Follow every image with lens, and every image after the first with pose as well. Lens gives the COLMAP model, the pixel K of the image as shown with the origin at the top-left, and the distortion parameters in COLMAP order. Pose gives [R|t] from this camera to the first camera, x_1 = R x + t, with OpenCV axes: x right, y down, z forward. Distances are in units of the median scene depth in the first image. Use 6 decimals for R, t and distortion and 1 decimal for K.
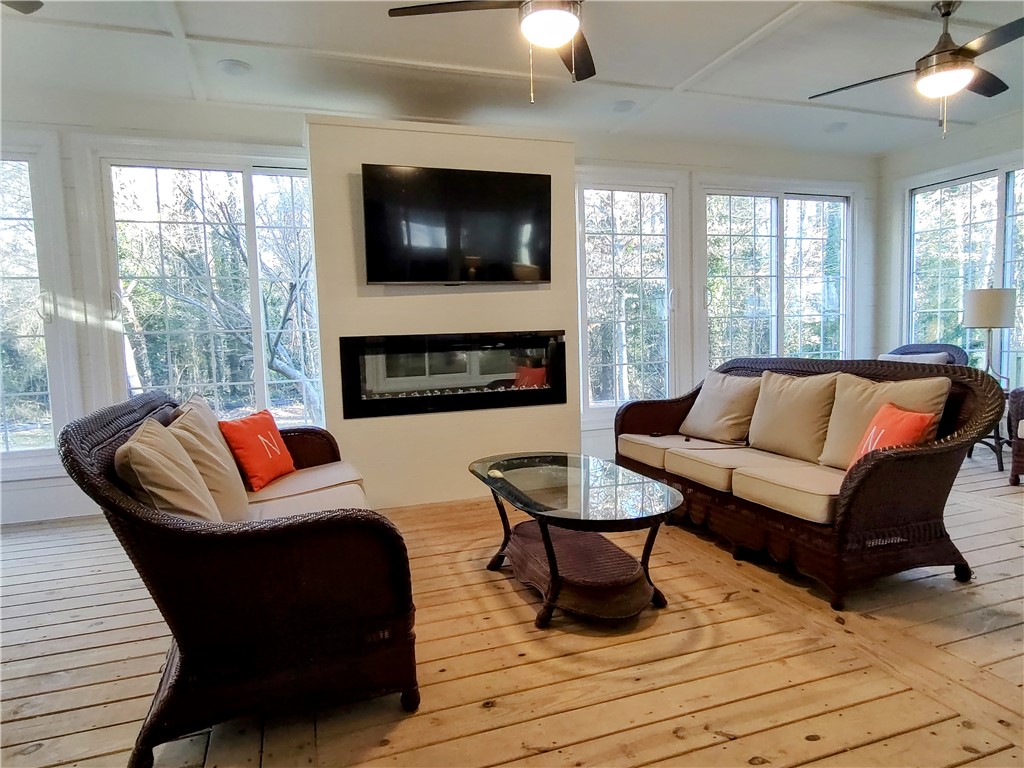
lens RADIAL K [[633.1, 0, 510.4], [0, 633.1, 382.7], [0, 0, 1]] dist [0.000773, -0.005929]
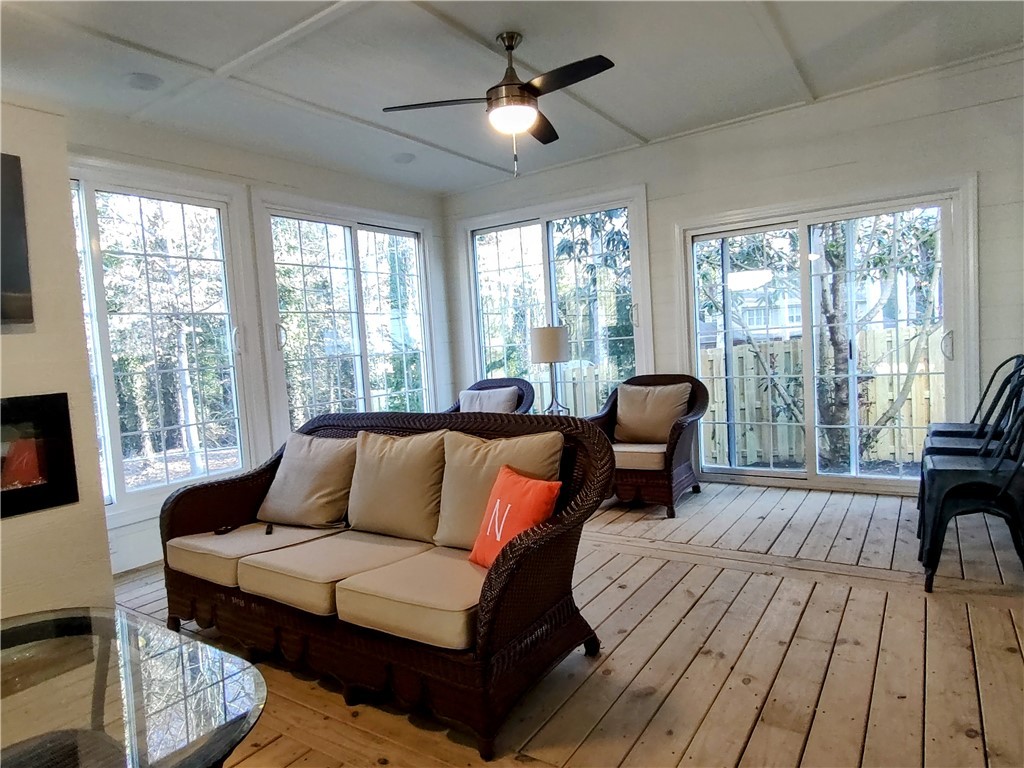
lens RADIAL K [[633.1, 0, 511.9], [0, 633.1, 383.7], [0, 0, 1]] dist [0.000773, -0.005929]
pose [[0.798051, -0.058568, 0.599736, 0.072414], [0.086438, 0.996099, -0.017744, -0.048161], [-0.596358, 0.066001, 0.800001, 0.227069]]
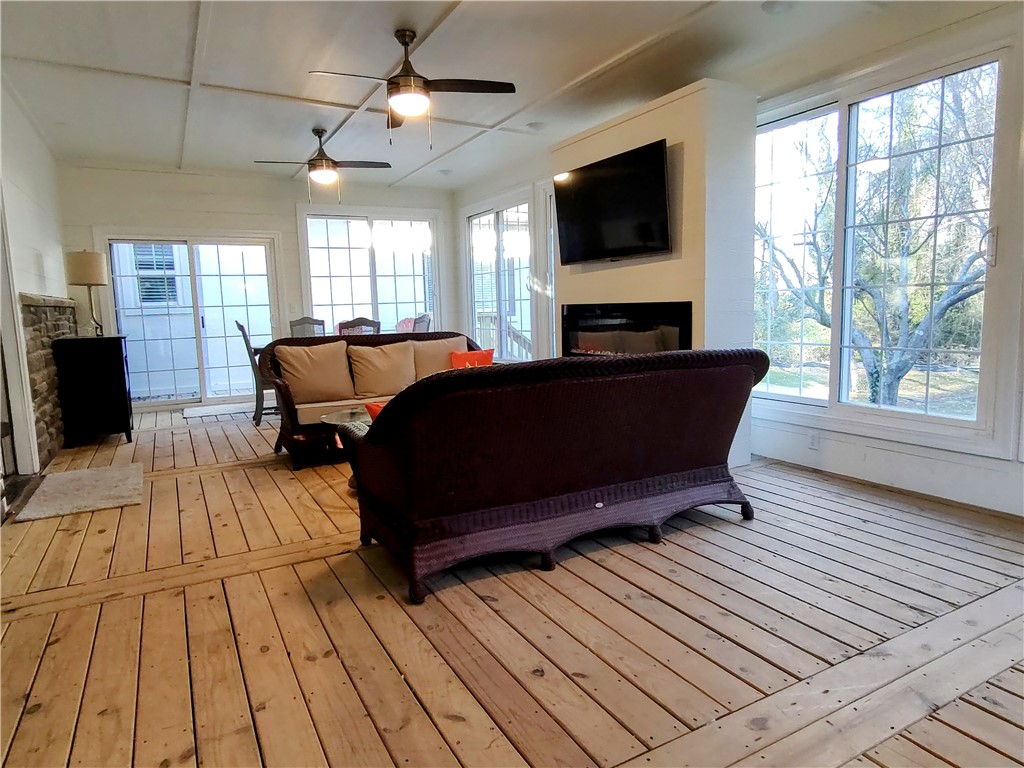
lens RADIAL K [[633.1, 0, 509.5], [0, 633.1, 384.5], [0, 0, 1]] dist [0.000773, -0.005929]
pose [[0.158310, 0.150502, -0.975852, 1.132657], [-0.056059, 0.988091, 0.143295, -0.095776], [0.985797, 0.032020, 0.164862, 0.698152]]
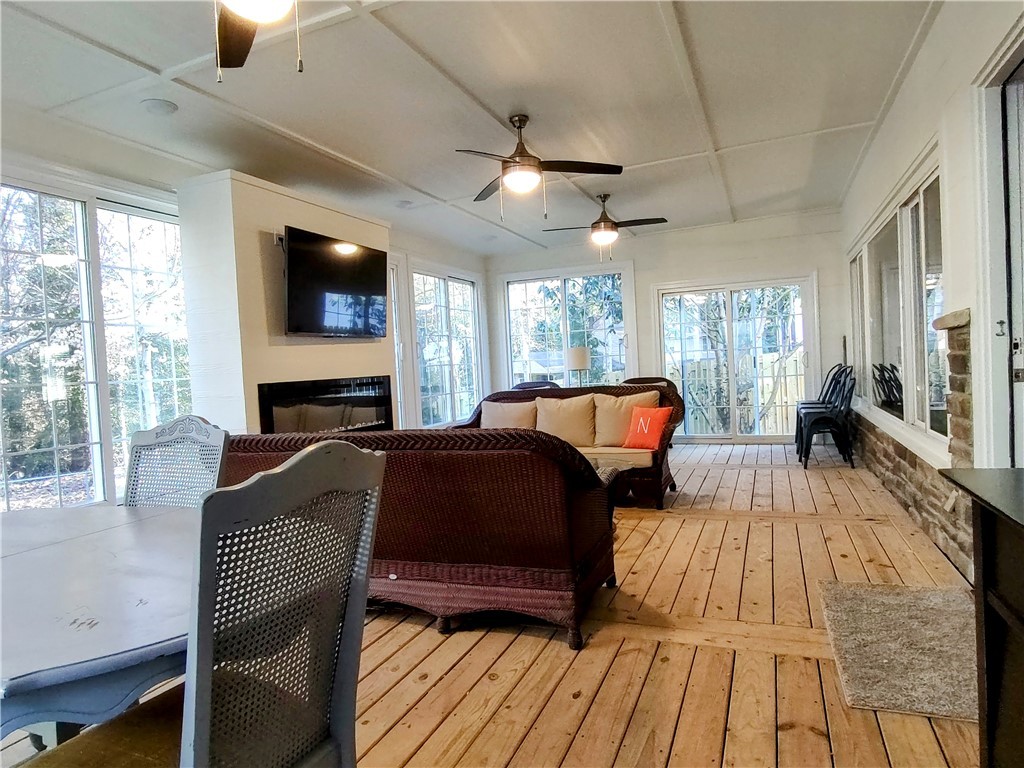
lens RADIAL K [[633.1, 0, 511.7], [0, 633.1, 382.3], [0, 0, 1]] dist [0.000773, -0.005929]
pose [[0.665505, -0.026141, 0.745935, -0.803849], [0.091577, 0.994696, -0.046843, 0.011944], [-0.740754, 0.099485, 0.664369, 0.006184]]
